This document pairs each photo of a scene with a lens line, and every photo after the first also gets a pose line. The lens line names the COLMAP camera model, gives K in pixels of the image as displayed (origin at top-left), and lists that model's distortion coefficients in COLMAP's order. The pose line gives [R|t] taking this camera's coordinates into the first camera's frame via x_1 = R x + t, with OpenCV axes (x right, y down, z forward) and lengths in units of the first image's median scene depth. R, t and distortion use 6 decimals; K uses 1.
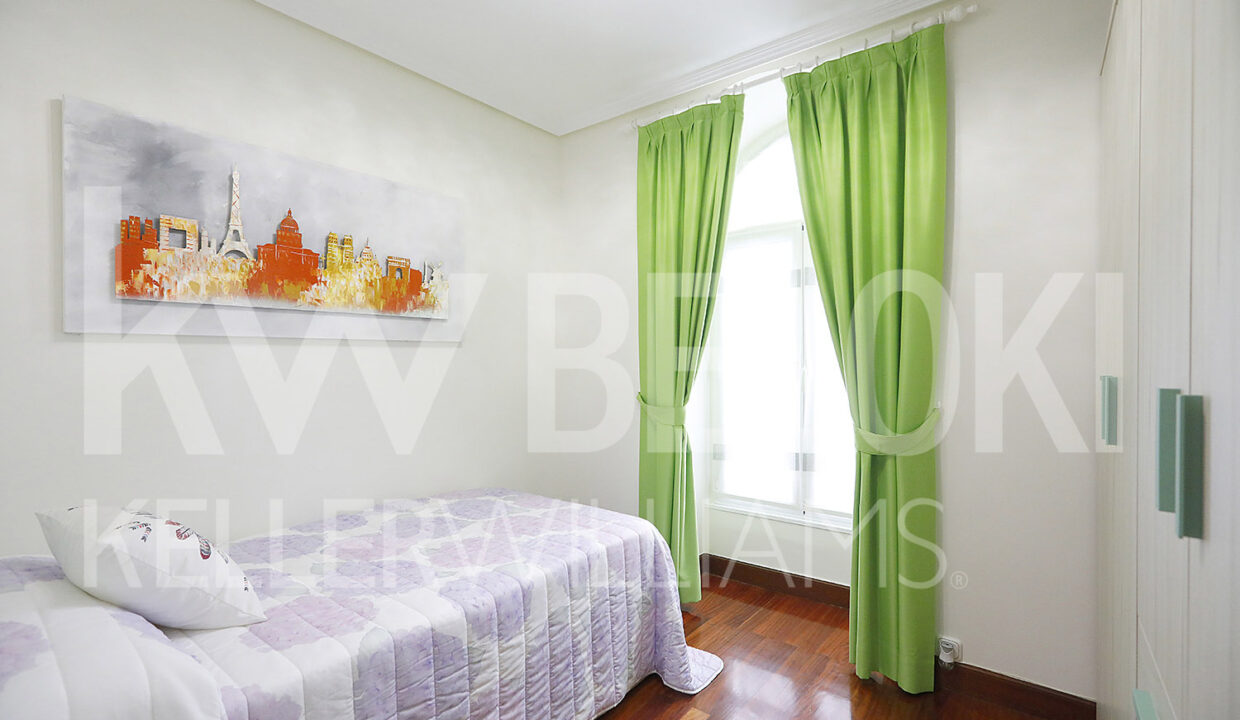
lens RADIAL K [[545.9, 0, 618.6], [0, 545.9, 356.2], [0, 0, 1]] dist [-0.002401, 0.000477]
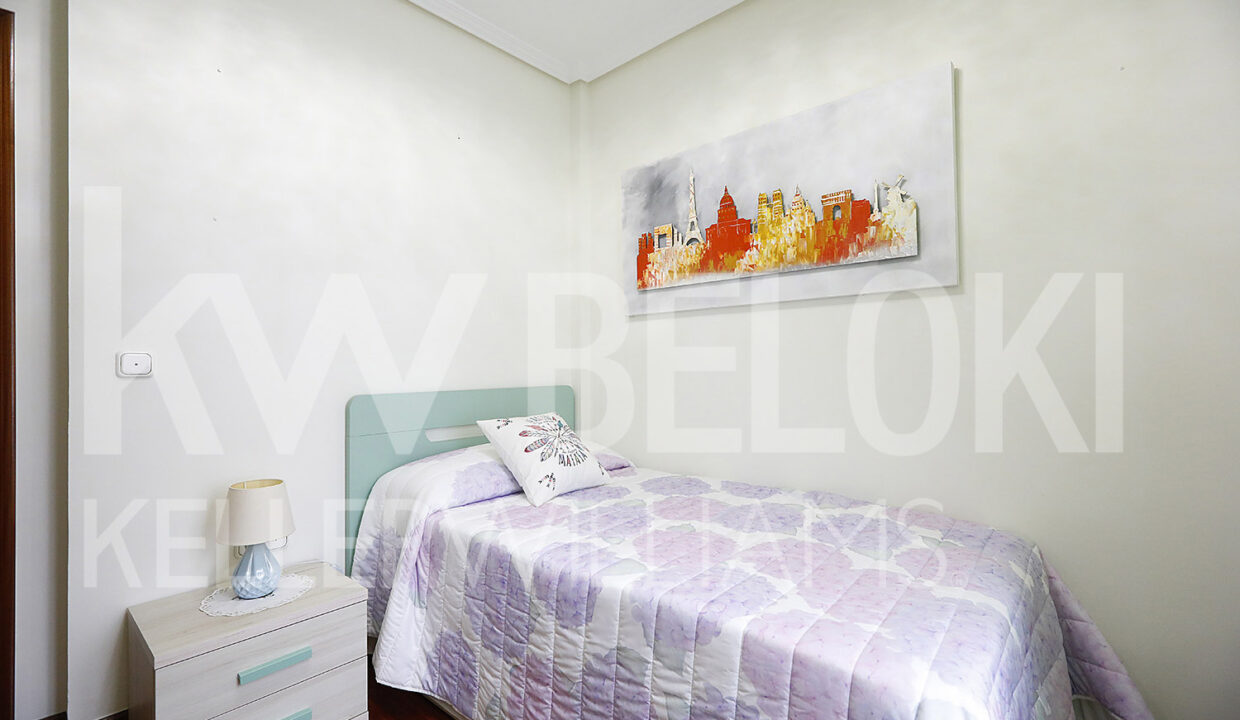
lens RADIAL K [[545.9, 0, 618.6], [0, 545.9, 356.2], [0, 0, 1]] dist [-0.002401, 0.000477]
pose [[-0.062099, -0.007674, -0.998040, 0.508644], [0.018923, 0.999782, -0.008864, 0.074875], [0.997891, -0.019437, -0.061941, 0.878611]]
